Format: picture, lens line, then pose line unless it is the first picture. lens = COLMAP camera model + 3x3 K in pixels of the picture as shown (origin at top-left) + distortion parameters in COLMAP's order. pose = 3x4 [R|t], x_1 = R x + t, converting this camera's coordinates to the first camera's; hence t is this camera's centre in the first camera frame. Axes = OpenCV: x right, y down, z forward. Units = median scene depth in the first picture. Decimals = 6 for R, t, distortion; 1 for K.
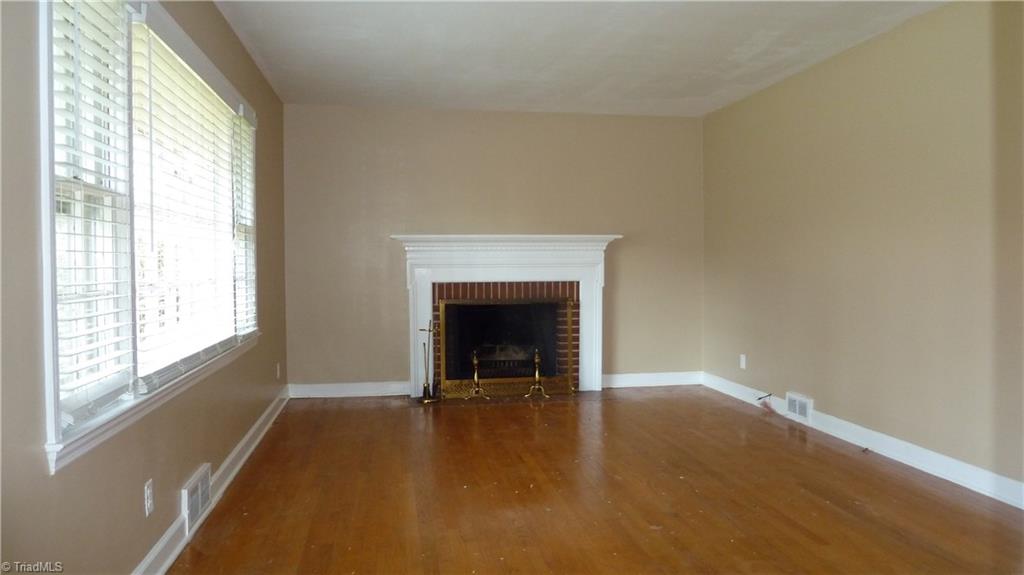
lens RADIAL K [[716.2, 0, 512.0], [0, 716.2, 285.2], [0, 0, 1]] dist [-0.039058, 0.001305]
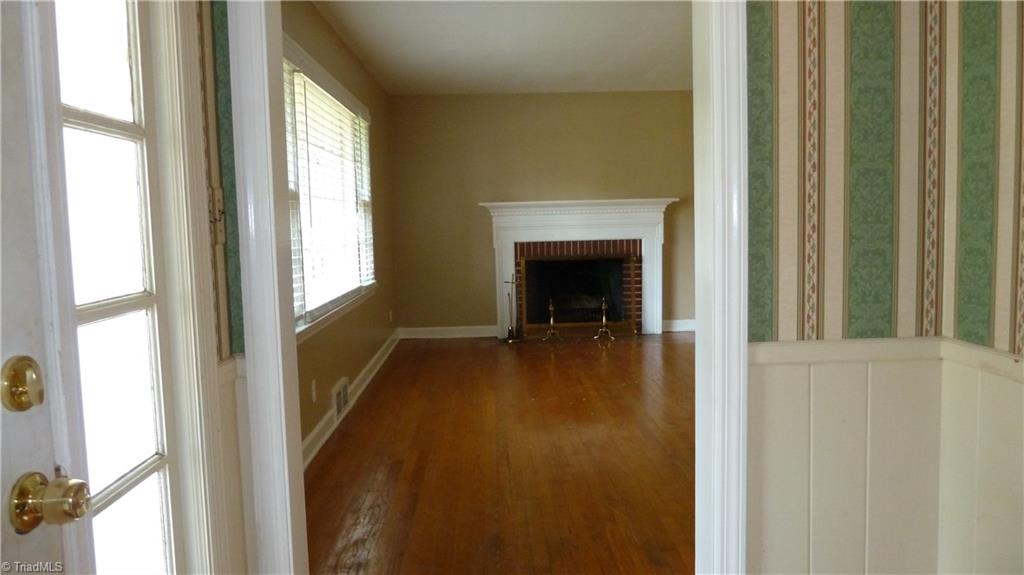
lens RADIAL K [[716.2, 0, 512.8], [0, 716.2, 286.8], [0, 0, 1]] dist [-0.039058, 0.001305]
pose [[0.990549, -0.006886, -0.136985, 0.048022], [0.015548, 0.997938, 0.062268, -0.004261], [0.136273, -0.063809, 0.988614, -0.179113]]
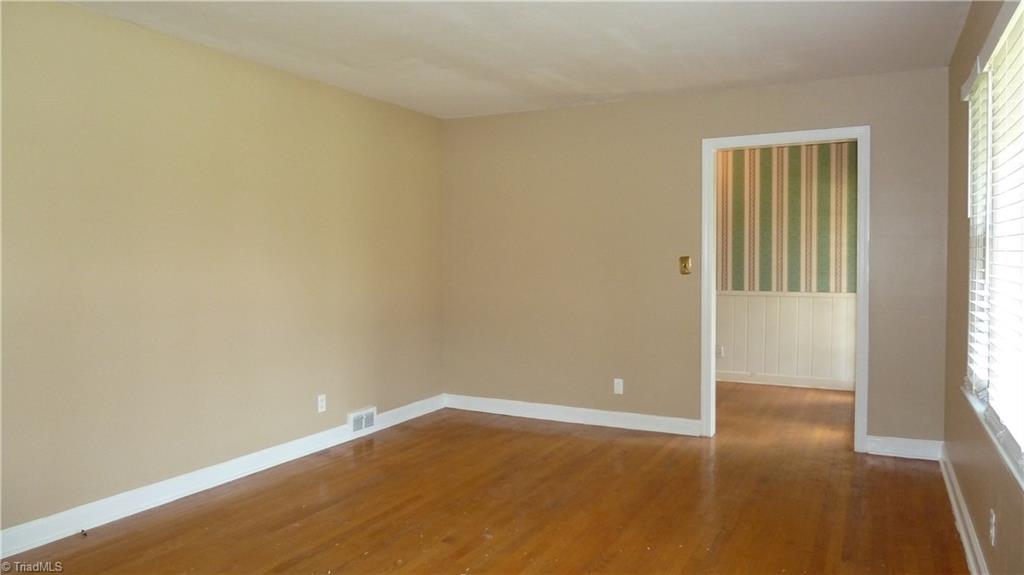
lens RADIAL K [[716.2, 0, 511.4], [0, 716.2, 286.7], [0, 0, 1]] dist [-0.039058, 0.001305]
pose [[-0.796561, -0.024225, 0.604073, -0.502247], [0.020682, 0.997520, 0.067275, -0.121541], [-0.604204, 0.066082, -0.794084, 1.904124]]
